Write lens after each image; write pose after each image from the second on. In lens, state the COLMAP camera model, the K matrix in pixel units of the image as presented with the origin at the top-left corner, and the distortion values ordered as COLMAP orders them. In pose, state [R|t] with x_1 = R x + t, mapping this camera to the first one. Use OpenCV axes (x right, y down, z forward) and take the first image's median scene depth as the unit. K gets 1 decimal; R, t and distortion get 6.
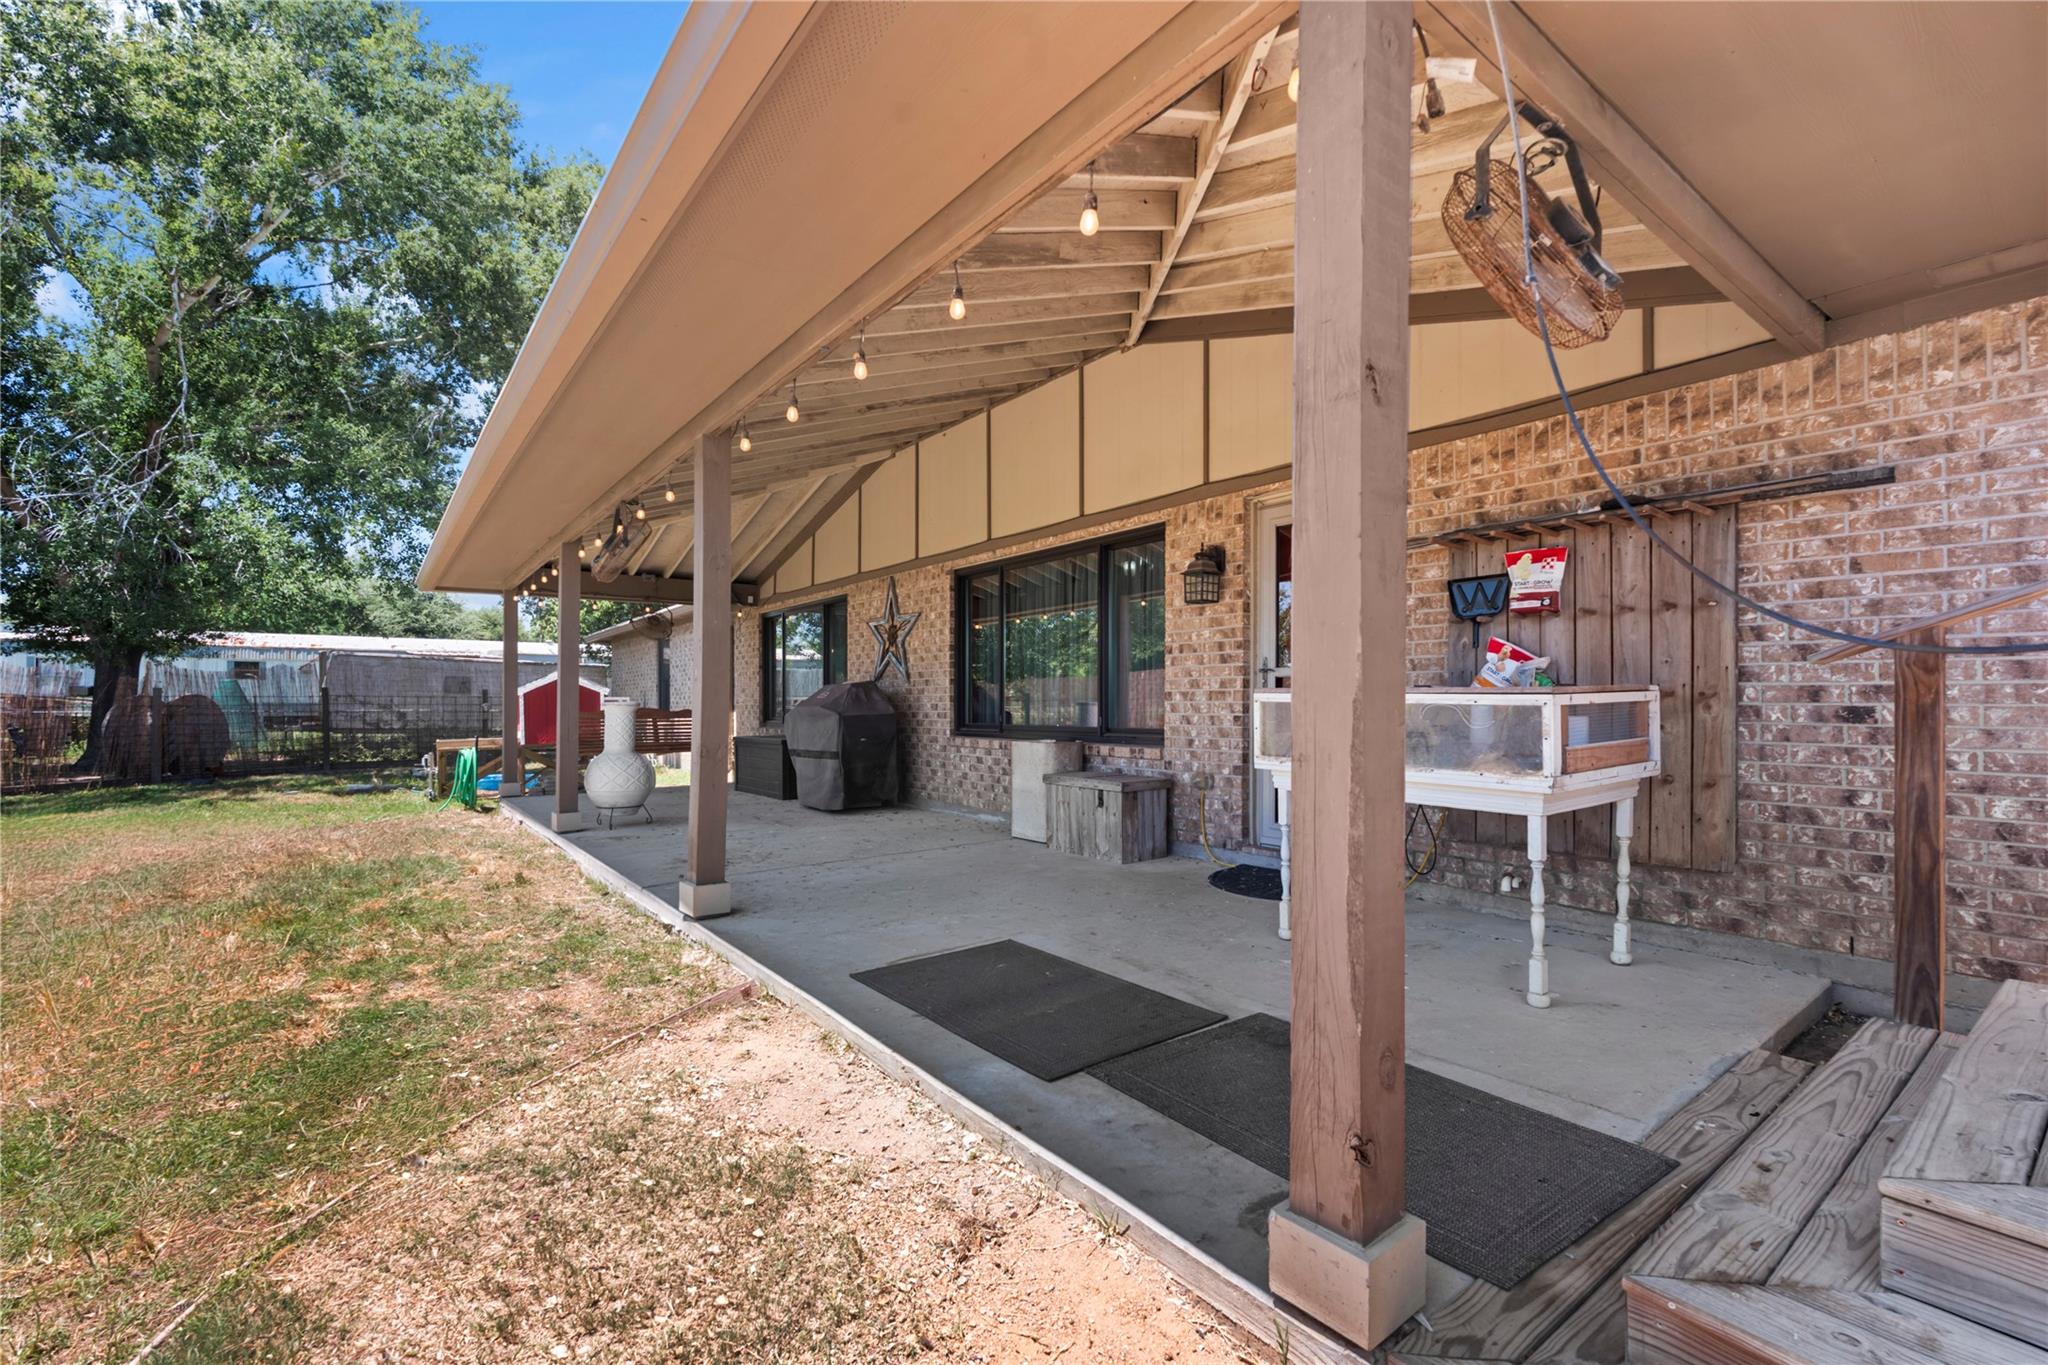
lens RADIAL K [[887.9, 0, 1026.1], [0, 887.9, 689.7], [0, 0, 1]] dist [-0.000560, -0.000040]
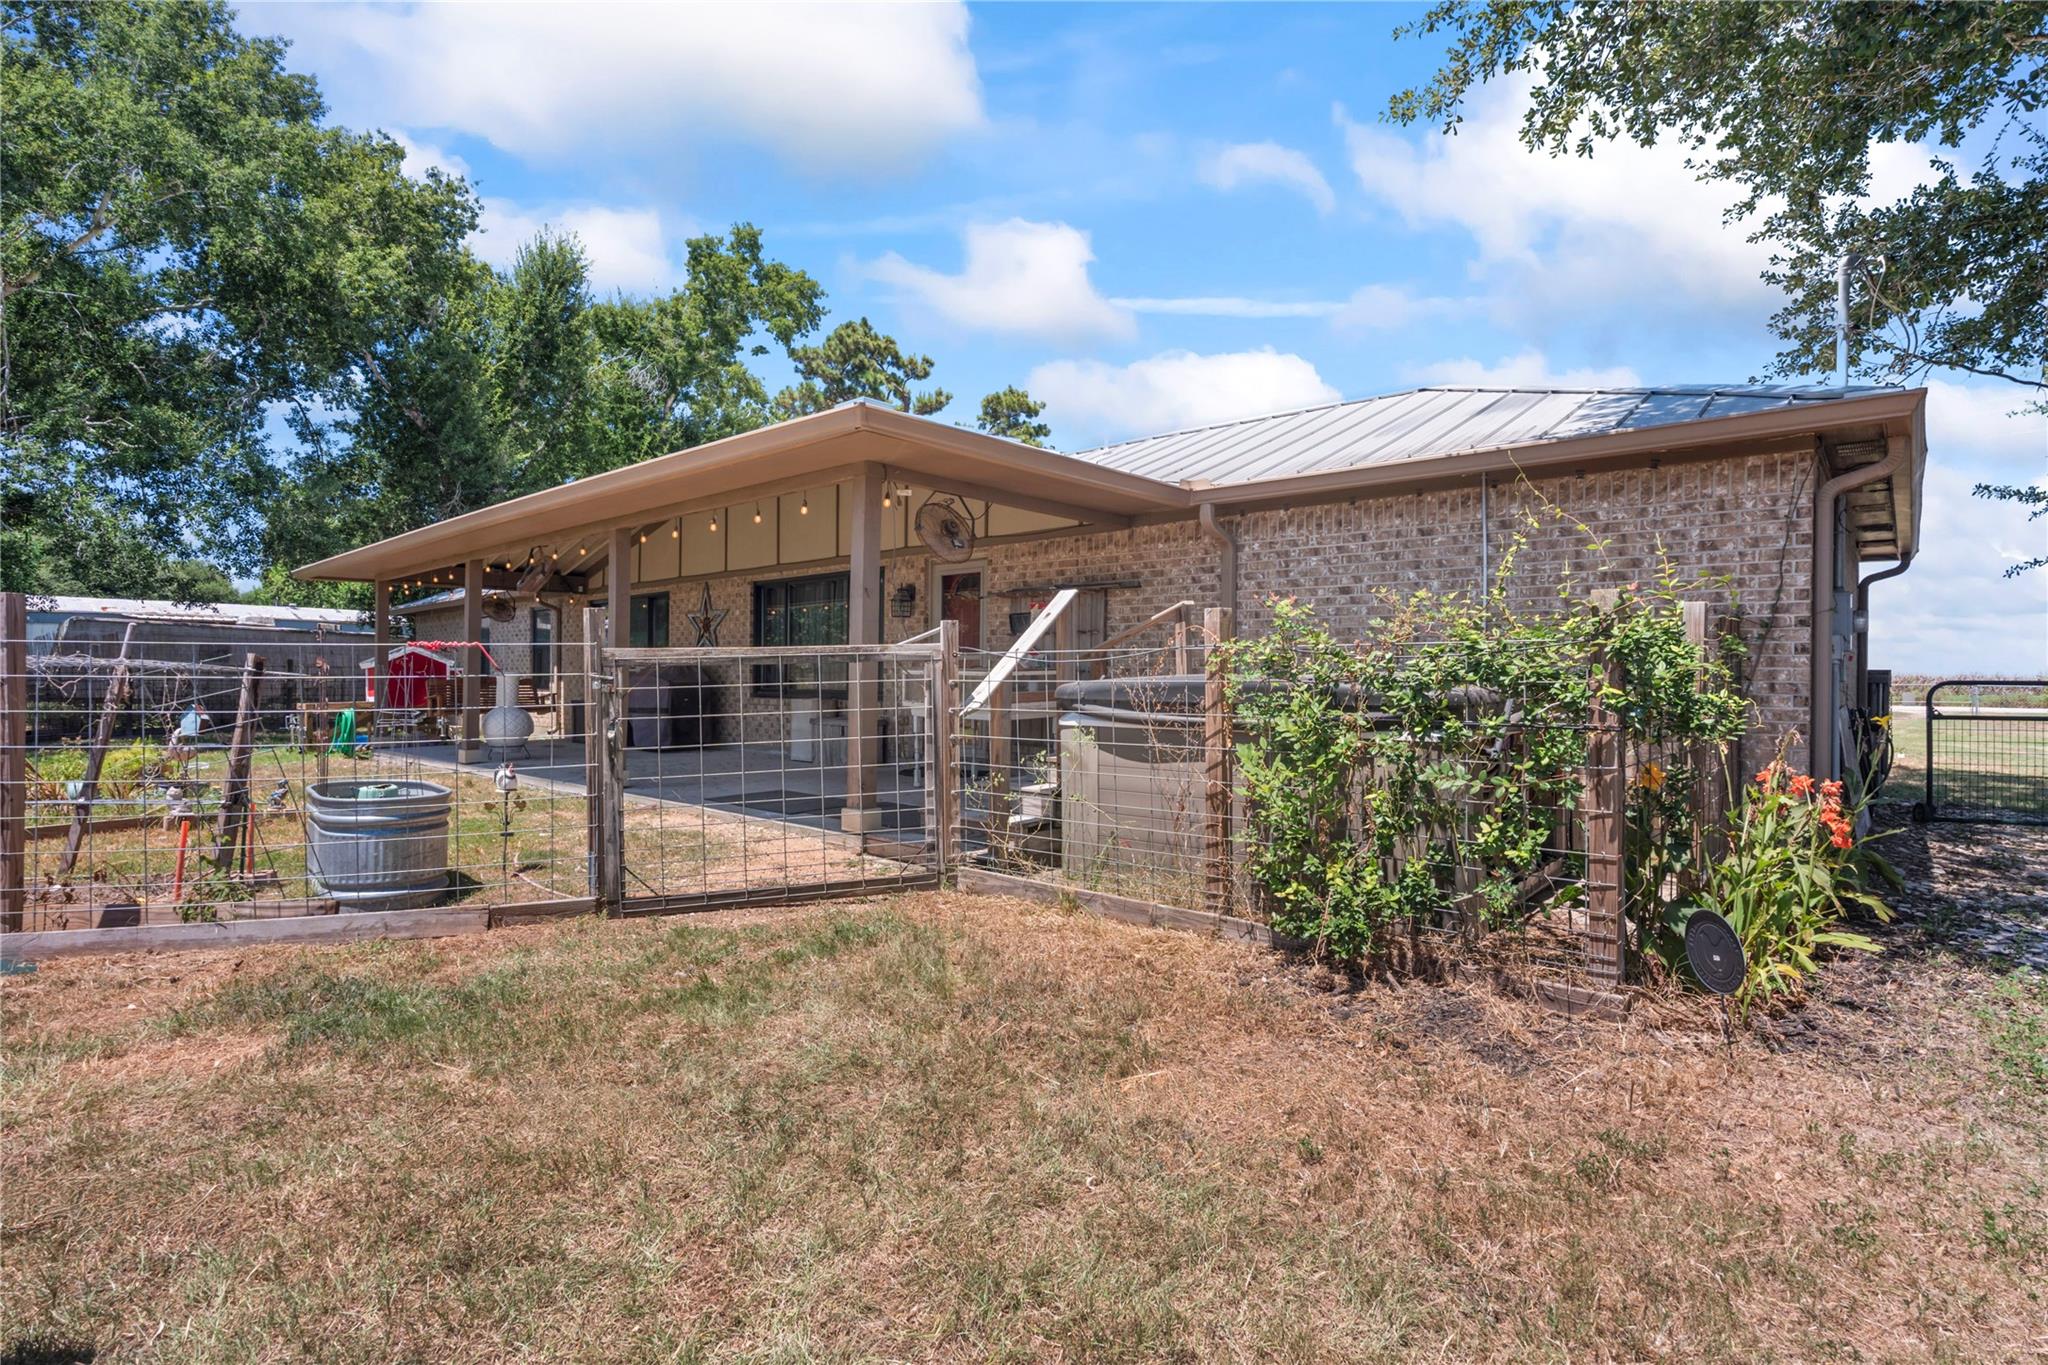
lens RADIAL K [[997.7, 0, 1026.7], [0, 997.7, 693.3], [0, 0, 1]] dist [0.004399, 0.000427]
pose [[0.982831, 0.006328, 0.184397, 0.046100], [-0.011359, 0.999591, 0.026245, -0.001911], [-0.184156, -0.027889, 0.982501, -0.549151]]
